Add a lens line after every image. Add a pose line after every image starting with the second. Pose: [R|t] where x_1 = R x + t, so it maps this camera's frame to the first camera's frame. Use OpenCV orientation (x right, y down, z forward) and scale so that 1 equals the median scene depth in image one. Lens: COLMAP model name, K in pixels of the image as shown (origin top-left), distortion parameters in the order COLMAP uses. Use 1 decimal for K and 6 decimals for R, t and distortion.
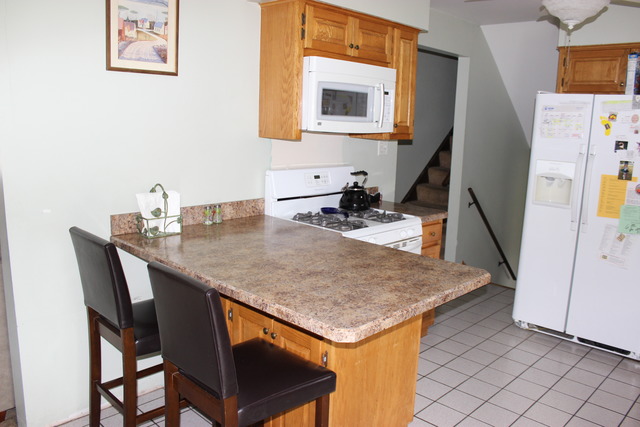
lens RADIAL K [[532.2, 0, 320.9], [0, 532.2, 212.8], [0, 0, 1]] dist [-0.125494, 0.092905]
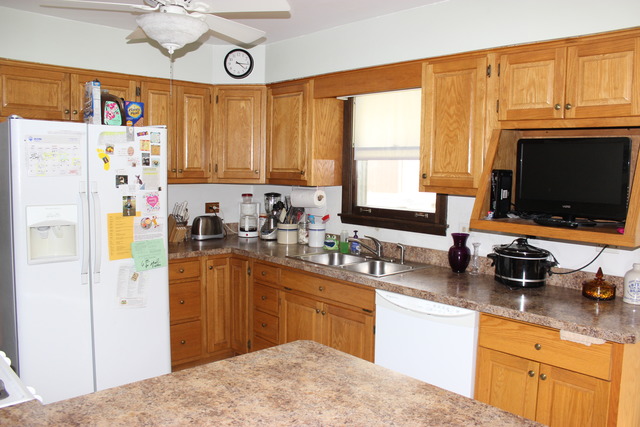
lens RADIAL K [[532.2, 0, 322.6], [0, 532.2, 214.1], [0, 0, 1]] dist [-0.125494, 0.092905]
pose [[0.055610, -0.123426, 0.990794, -0.334679], [0.156363, 0.981162, 0.113450, -0.120164], [-0.986133, 0.148614, 0.073862, 0.579461]]
